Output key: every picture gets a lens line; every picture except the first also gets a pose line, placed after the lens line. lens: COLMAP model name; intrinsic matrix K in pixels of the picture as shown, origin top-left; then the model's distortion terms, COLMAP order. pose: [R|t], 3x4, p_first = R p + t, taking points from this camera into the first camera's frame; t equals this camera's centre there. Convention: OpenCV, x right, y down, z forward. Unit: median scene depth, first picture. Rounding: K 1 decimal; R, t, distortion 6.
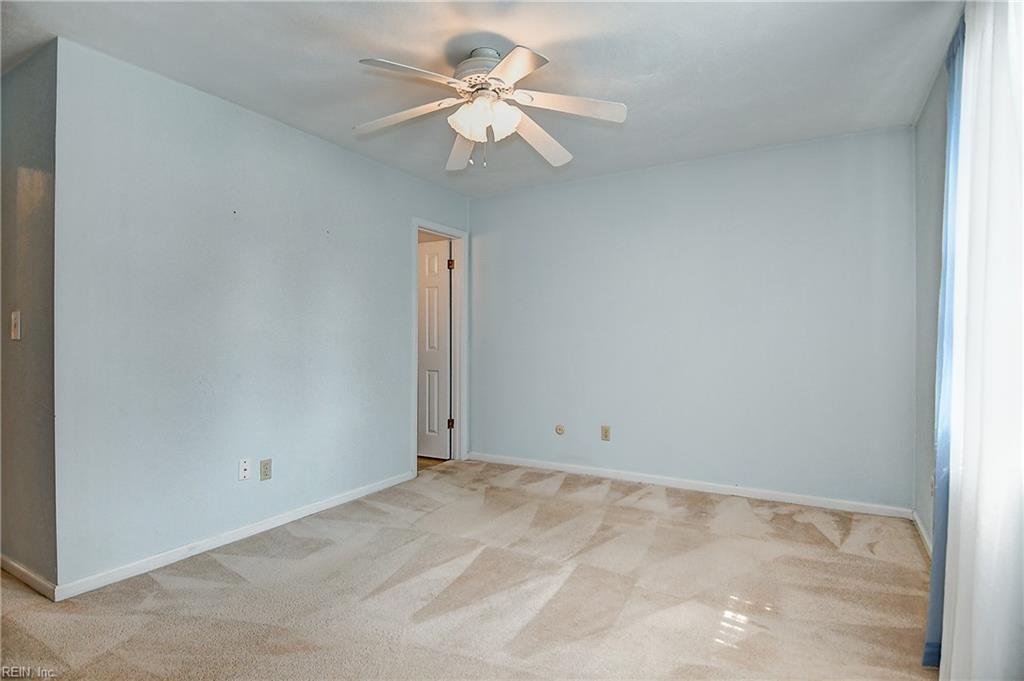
lens RADIAL K [[542.7, 0, 500.4], [0, 542.7, 351.0], [0, 0, 1]] dist [0.046161, -0.053772]
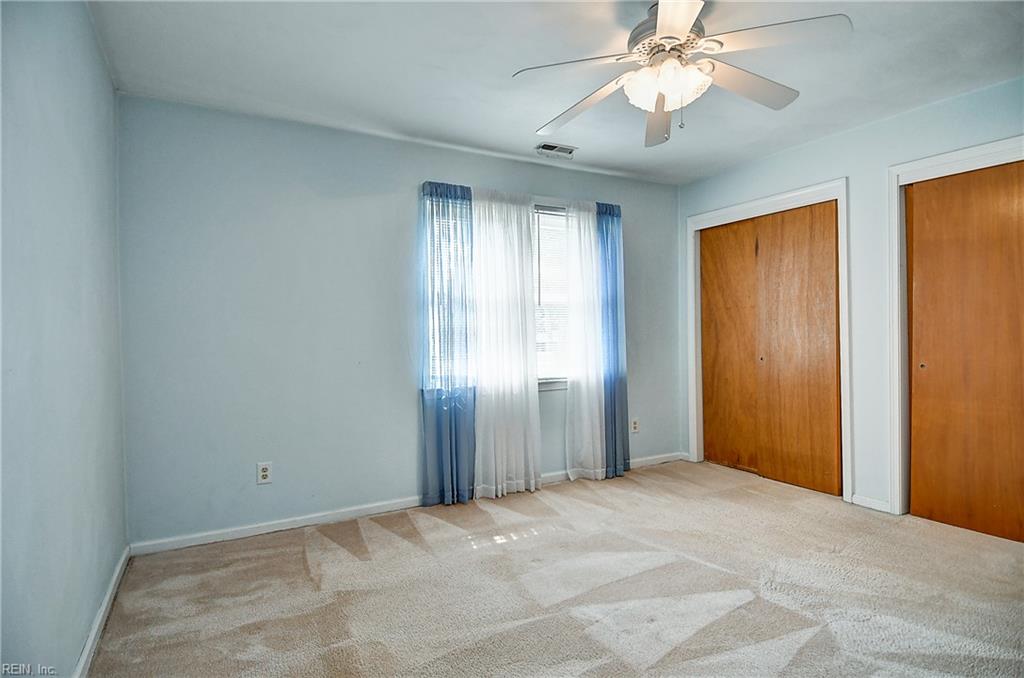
lens RADIAL K [[540.0, 0, 510.0], [0, 540.0, 339.4], [0, 0, 1]] dist [0.051164, -0.052284]
pose [[-0.862297, 0.008596, 0.506331, -0.177382], [0.028374, 0.999105, 0.031360, -0.034425], [-0.505608, 0.041408, -0.861769, 1.342128]]
